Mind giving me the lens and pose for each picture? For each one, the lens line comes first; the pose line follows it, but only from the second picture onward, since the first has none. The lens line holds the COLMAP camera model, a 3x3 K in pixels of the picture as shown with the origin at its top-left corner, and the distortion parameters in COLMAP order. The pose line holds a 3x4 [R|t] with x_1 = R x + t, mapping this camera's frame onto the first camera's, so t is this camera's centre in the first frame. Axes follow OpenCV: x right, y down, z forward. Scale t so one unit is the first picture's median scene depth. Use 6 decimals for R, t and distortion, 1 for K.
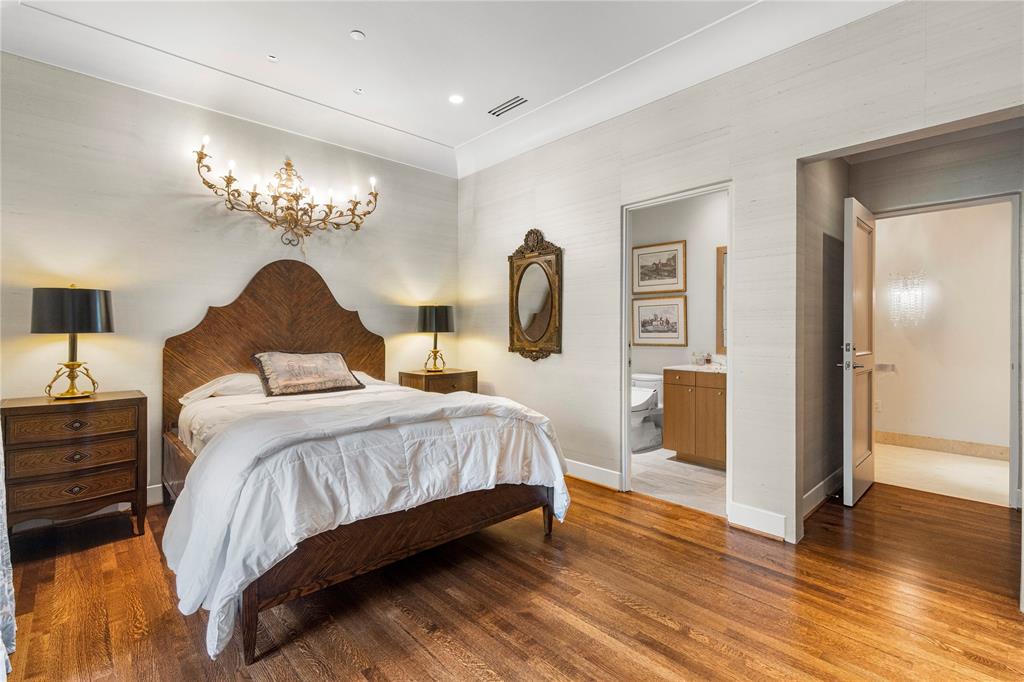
lens RADIAL K [[463.8, 0, 515.9], [0, 463.8, 332.8], [0, 0, 1]] dist [-0.003229, -0.000576]
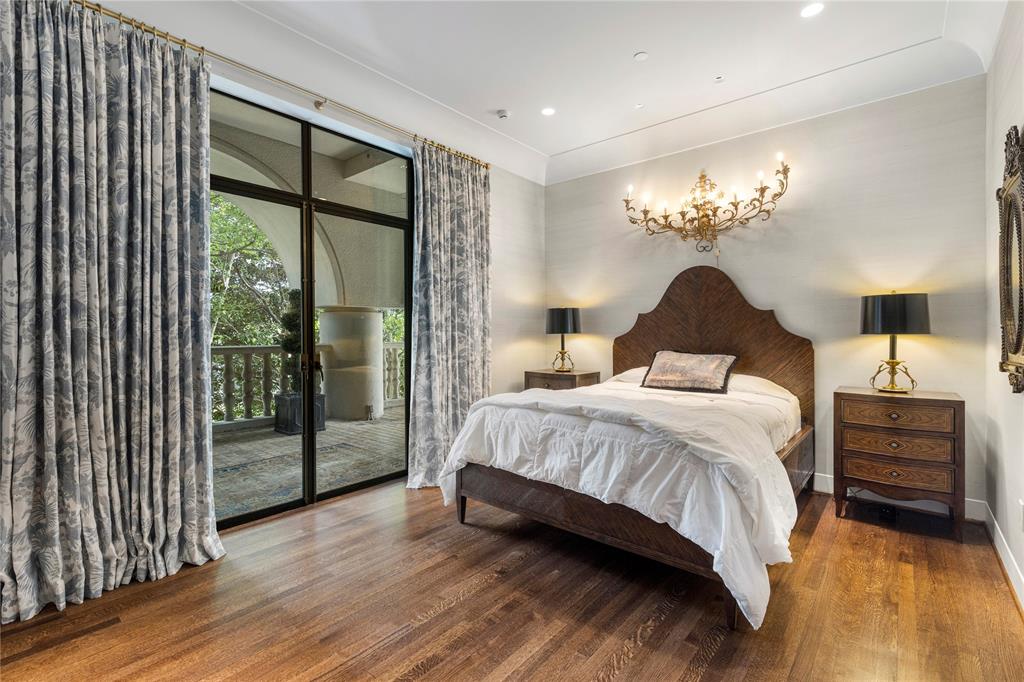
lens RADIAL K [[463.8, 0, 515.8], [0, 463.8, 338.2], [0, 0, 1]] dist [-0.003229, -0.000576]
pose [[0.110806, 0.013166, -0.993755, 0.597814], [-0.001412, 0.999913, 0.013091, -0.003953], [0.993841, -0.000048, 0.110815, 0.509500]]
